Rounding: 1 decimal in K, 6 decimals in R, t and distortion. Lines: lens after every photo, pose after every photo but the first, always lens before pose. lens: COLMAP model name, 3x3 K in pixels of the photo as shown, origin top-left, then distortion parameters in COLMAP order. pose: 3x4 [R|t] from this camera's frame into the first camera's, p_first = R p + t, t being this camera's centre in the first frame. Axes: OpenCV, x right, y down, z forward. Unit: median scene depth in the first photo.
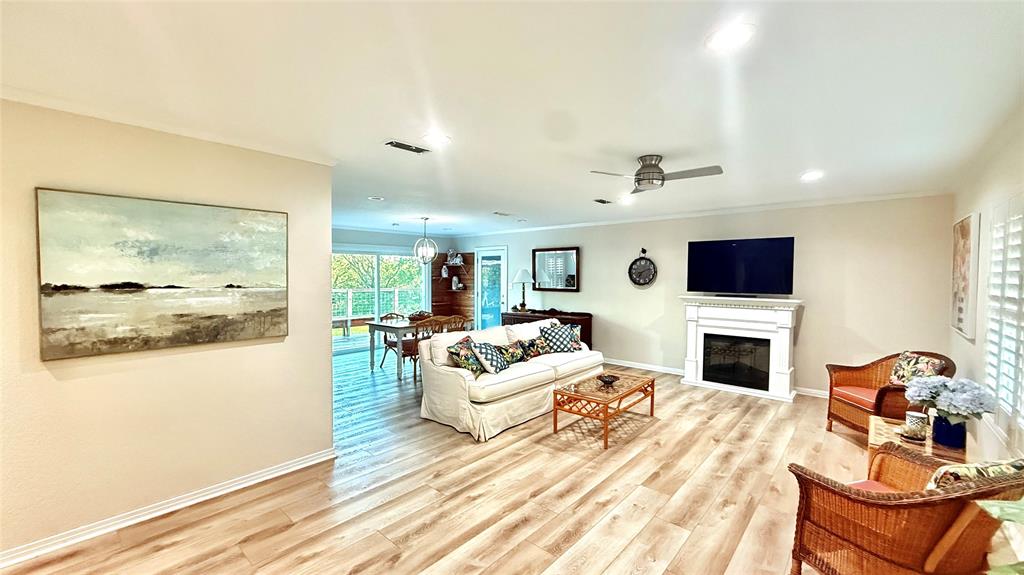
lens RADIAL K [[414.1, 0, 512.0], [0, 414.1, 287.5], [0, 0, 1]] dist [-0.000236, -0.000020]
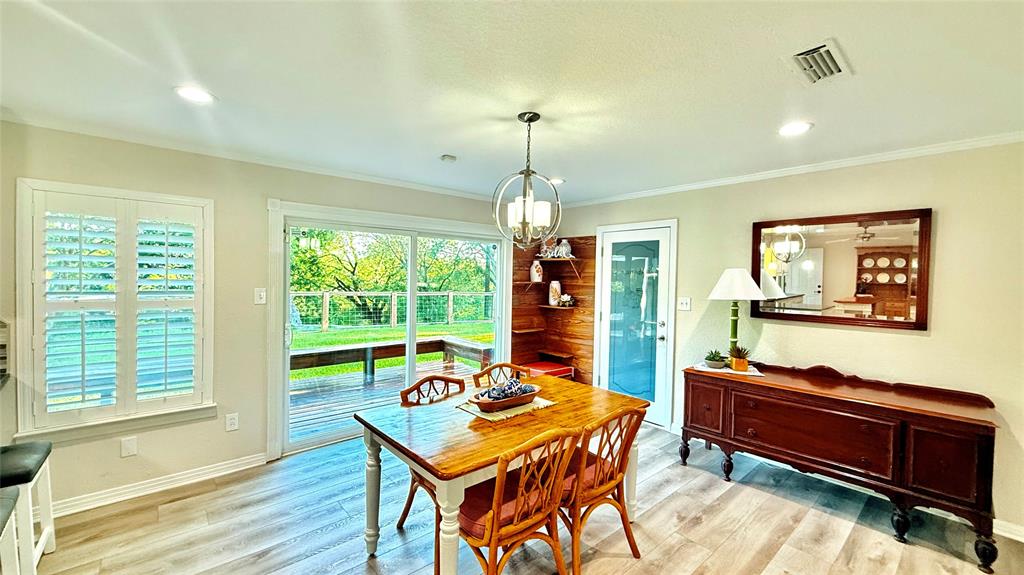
lens RADIAL K [[414.1, 0, 512.0], [0, 414.1, 287.5], [0, 0, 1]] dist [-0.000236, -0.000020]
pose [[0.991732, 0.025344, -0.125801, -0.127498], [-0.026406, 0.999628, -0.006780, -0.012964], [0.125583, 0.010046, 0.992032, 0.464443]]
